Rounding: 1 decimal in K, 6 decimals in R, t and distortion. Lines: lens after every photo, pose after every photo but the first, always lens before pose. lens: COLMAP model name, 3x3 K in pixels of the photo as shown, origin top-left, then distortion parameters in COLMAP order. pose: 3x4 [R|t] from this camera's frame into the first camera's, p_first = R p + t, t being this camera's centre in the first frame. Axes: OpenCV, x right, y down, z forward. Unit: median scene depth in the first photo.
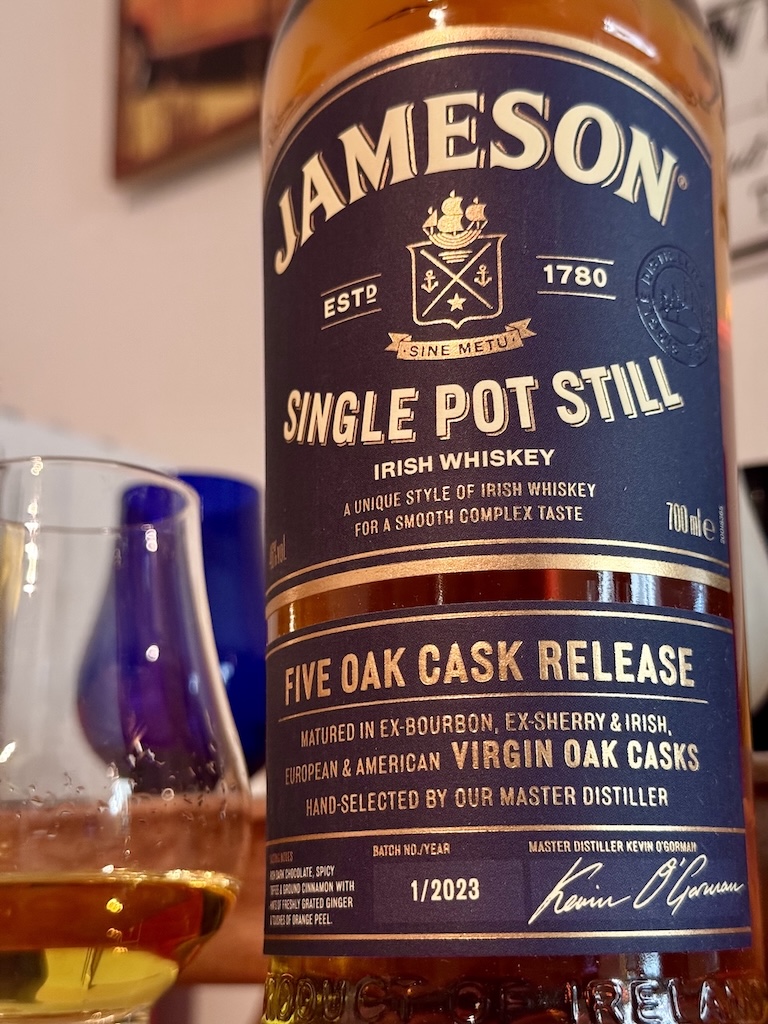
lens RADIAL K [[1508.3, 0, 385.8], [0, 1508.3, 515.9], [0, 0, 1]] dist [0.127705, 0.000000]
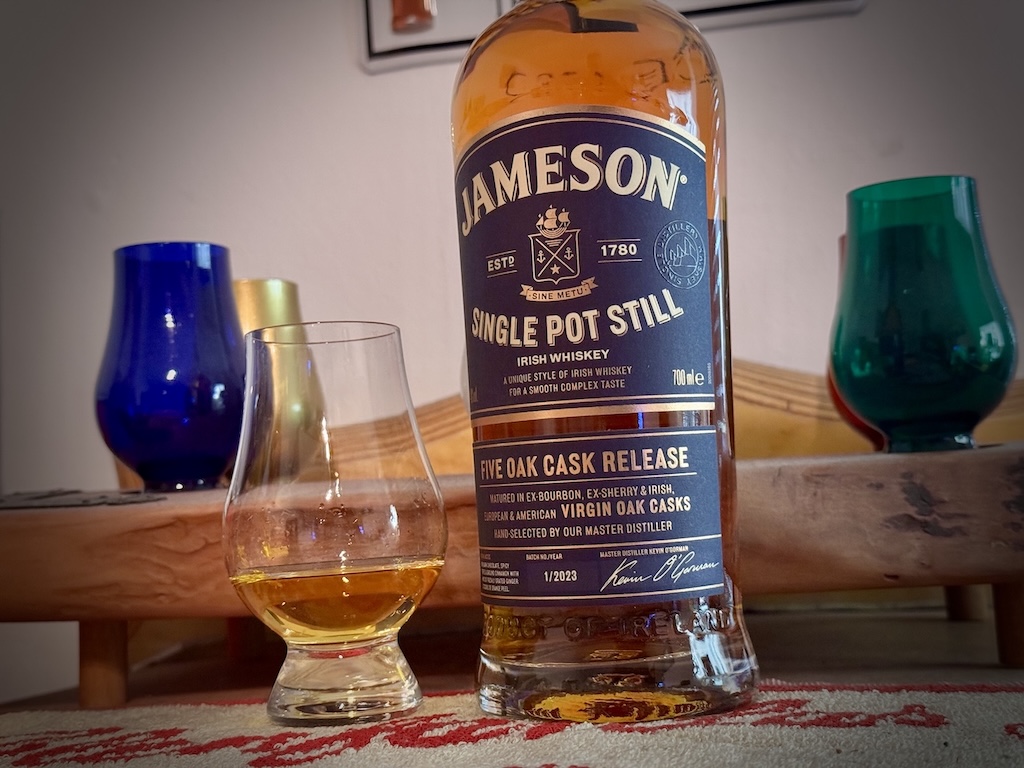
lens RADIAL K [[1508.3, 0, 503.7], [0, 1508.3, 387.4], [0, 0, 1]] dist [0.127705, 0.000000]
pose [[0.991430, -0.050842, -0.120344, 0.203950], [0.074038, 0.977618, 0.196933, -0.376664], [0.107638, -0.204155, 0.973003, -0.861876]]
